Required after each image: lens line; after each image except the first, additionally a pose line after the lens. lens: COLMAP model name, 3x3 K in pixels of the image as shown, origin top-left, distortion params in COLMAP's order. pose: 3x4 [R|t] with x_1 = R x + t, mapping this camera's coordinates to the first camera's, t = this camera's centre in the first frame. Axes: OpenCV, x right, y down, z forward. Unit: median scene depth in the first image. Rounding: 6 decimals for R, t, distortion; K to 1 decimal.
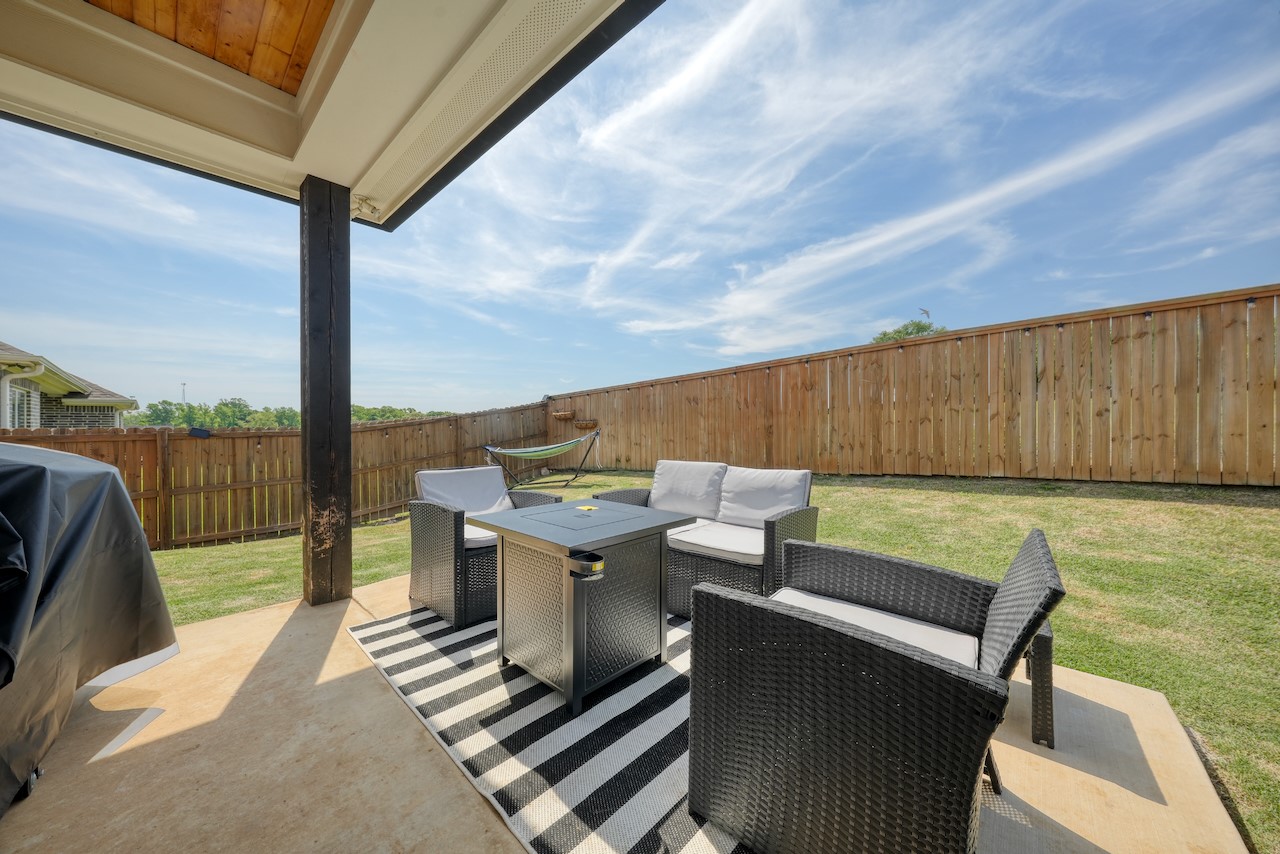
lens RADIAL K [[430.7, 0, 641.1], [0, 430.7, 432.2], [0, 0, 1]] dist [-0.003281, 0.000991]
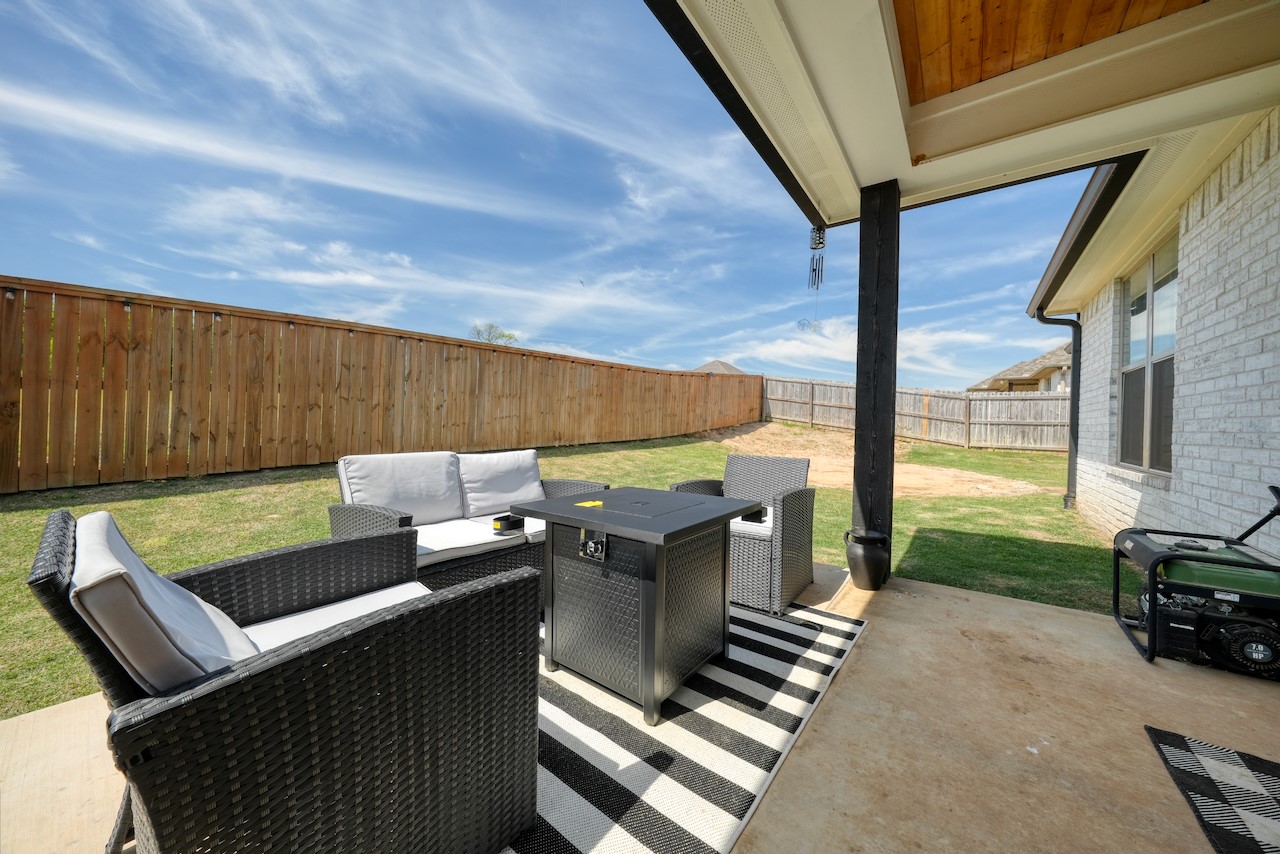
lens RADIAL K [[430.7, 0, 641.5], [0, 430.7, 423.5], [0, 0, 1]] dist [-0.003281, 0.000991]
pose [[-0.083156, 0.005914, 0.996519, -0.441280], [-0.007669, 0.999949, -0.006575, 0.013566], [-0.996507, -0.008189, -0.083106, 0.453539]]
